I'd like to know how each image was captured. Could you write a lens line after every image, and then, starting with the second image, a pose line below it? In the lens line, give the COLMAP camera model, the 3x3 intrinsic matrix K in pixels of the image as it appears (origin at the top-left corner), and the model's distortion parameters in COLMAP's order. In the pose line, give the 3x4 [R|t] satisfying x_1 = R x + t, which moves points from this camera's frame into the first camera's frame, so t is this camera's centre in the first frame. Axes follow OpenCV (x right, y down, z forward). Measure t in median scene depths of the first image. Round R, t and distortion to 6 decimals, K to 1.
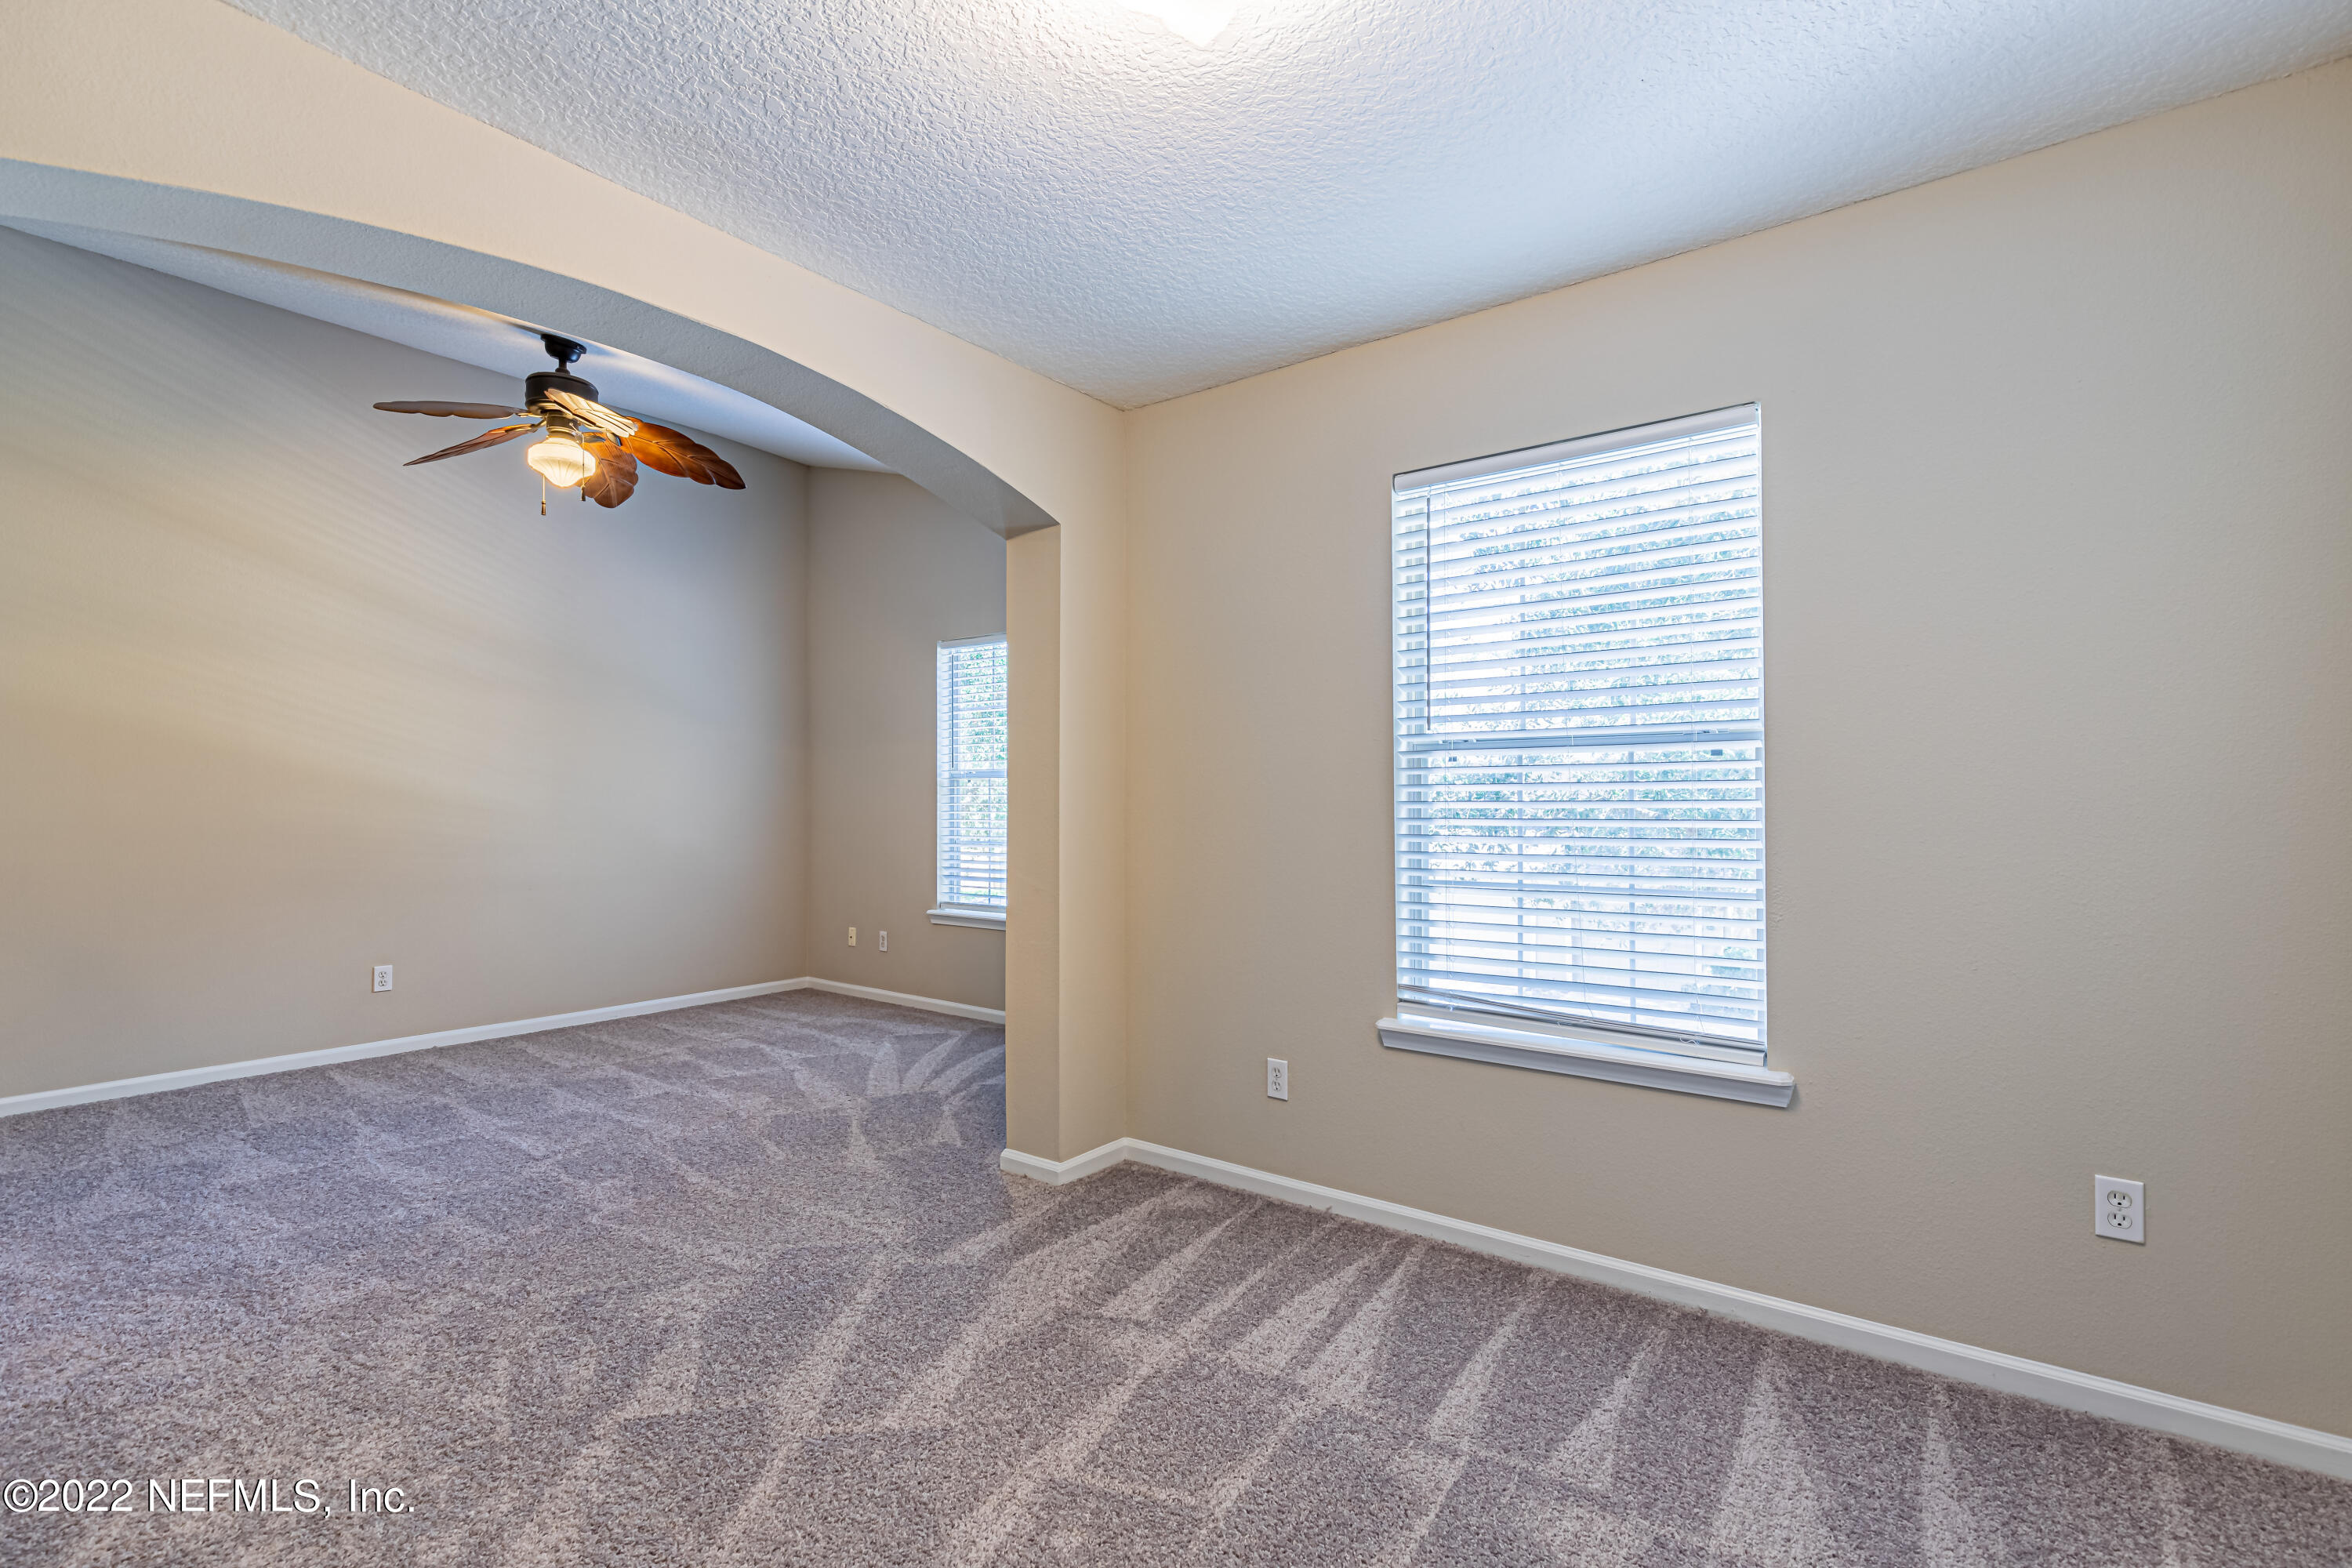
lens RADIAL K [[1059.6, 0, 1186.2], [0, 1059.6, 782.3], [0, 0, 1]] dist [0.011488, -0.002185]
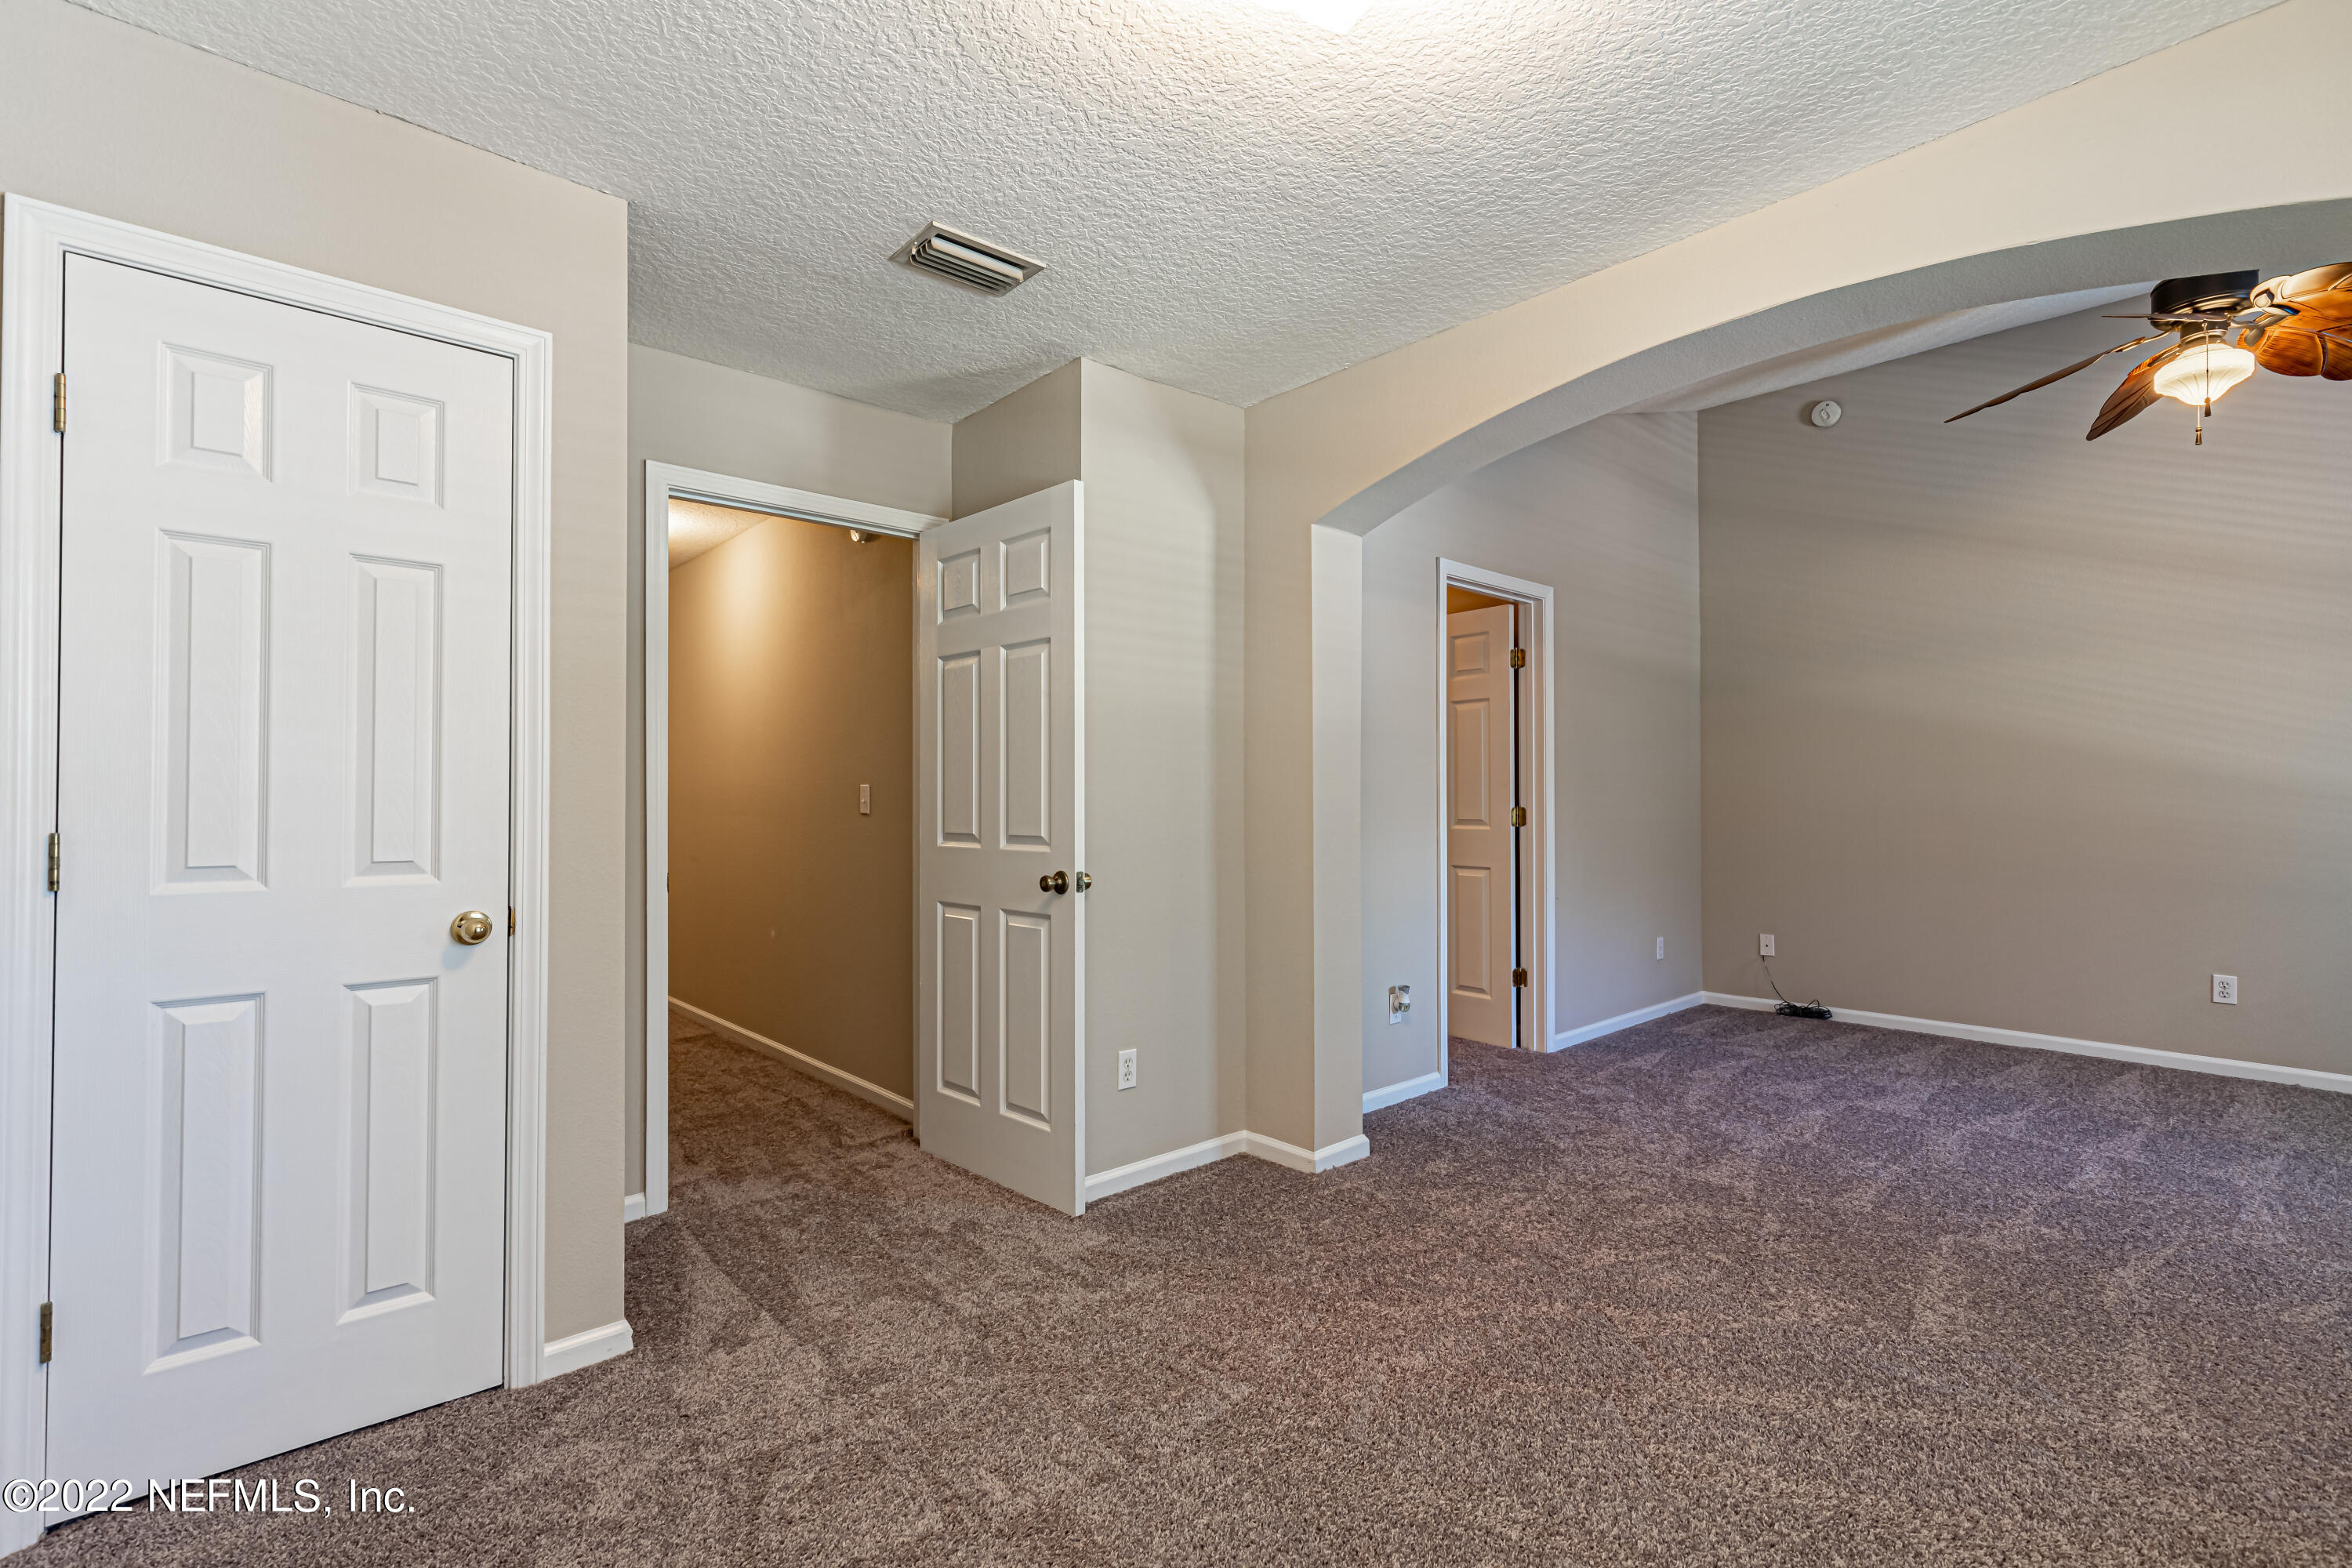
lens RADIAL K [[1059.6, 0, 1181.6], [0, 1059.6, 779.5], [0, 0, 1]] dist [0.011488, -0.002185]
pose [[-0.179035, -0.011577, -0.983775, 0.490196], [0.018932, 0.999705, -0.015210, 0.007979], [0.983661, -0.021348, -0.178763, 0.509828]]
